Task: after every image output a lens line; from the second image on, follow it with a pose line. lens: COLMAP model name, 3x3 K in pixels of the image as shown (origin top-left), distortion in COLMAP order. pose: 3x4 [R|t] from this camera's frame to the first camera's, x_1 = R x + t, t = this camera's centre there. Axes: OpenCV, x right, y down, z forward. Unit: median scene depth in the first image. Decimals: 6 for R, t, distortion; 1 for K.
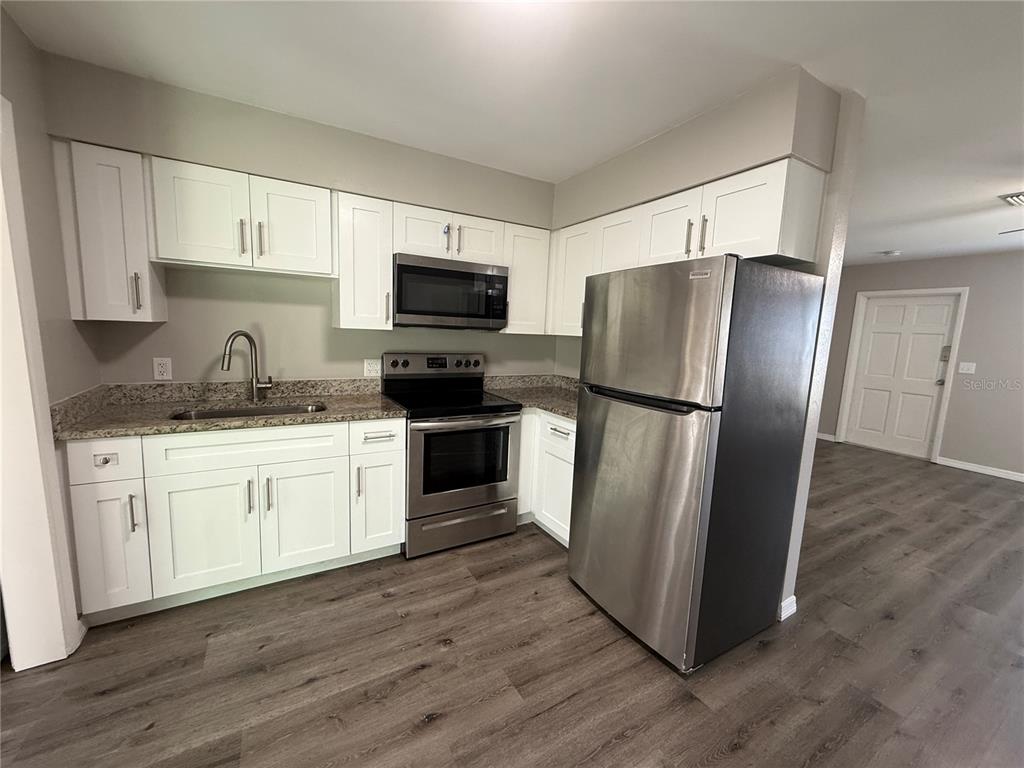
lens RADIAL K [[409.7, 0, 508.5], [0, 409.7, 383.6], [0, 0, 1]] dist [-0.001447, 0.000456]
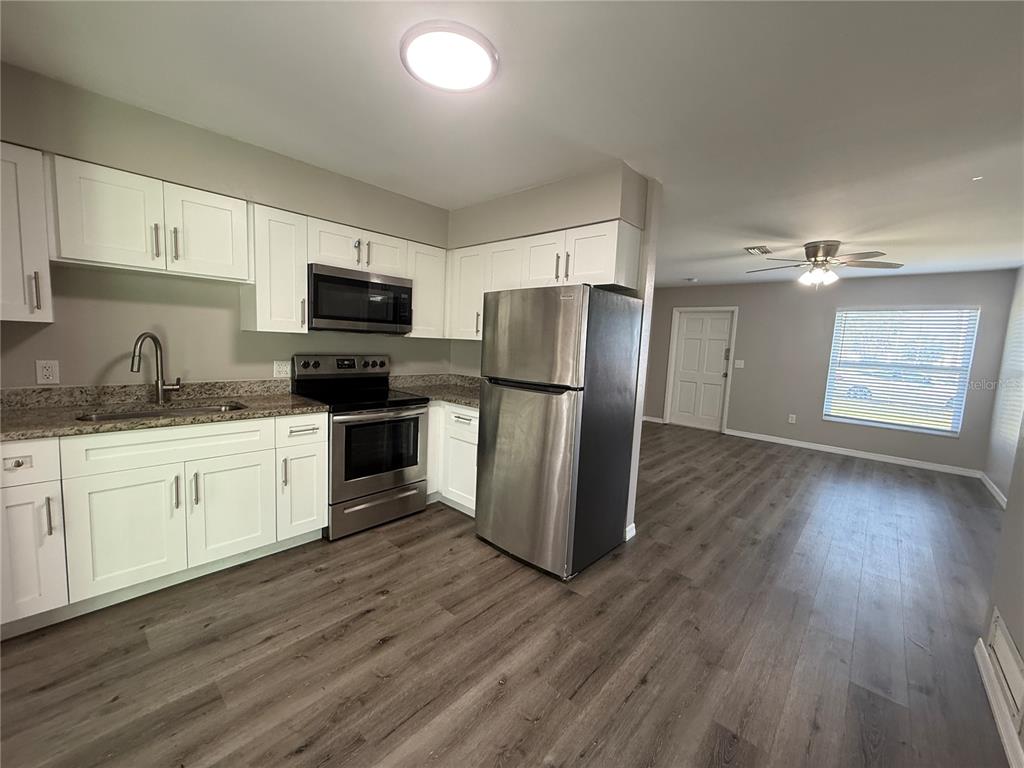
lens RADIAL K [[409.7, 0, 508.1], [0, 409.7, 382.3], [0, 0, 1]] dist [-0.001447, 0.000456]
pose [[0.954304, -0.026559, 0.297656, -0.120700], [0.031307, 0.999447, -0.011193, 0.032706], [-0.297195, 0.020000, 0.954607, -0.223129]]
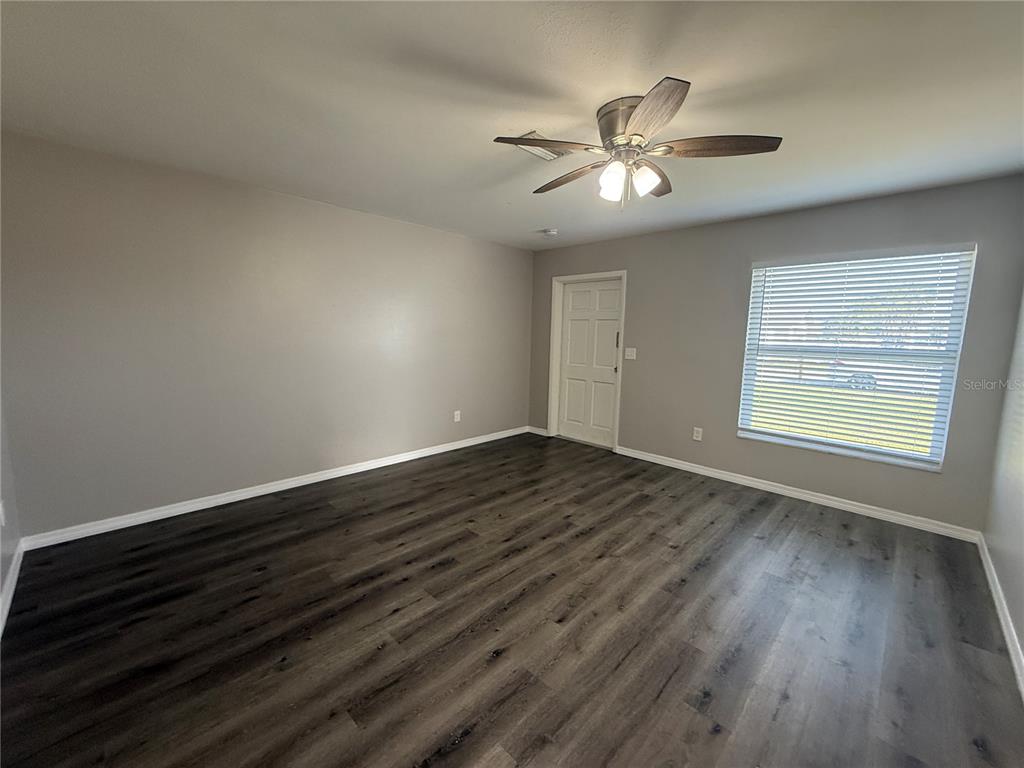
lens RADIAL K [[409.7, 0, 509.2], [0, 409.7, 387.5], [0, 0, 1]] dist [-0.001447, 0.000456]
pose [[0.963282, -0.056720, 0.262431, 1.247079], [0.052253, 0.998346, 0.023974, 0.006409], [-0.263357, -0.009381, 0.964653, 0.289831]]
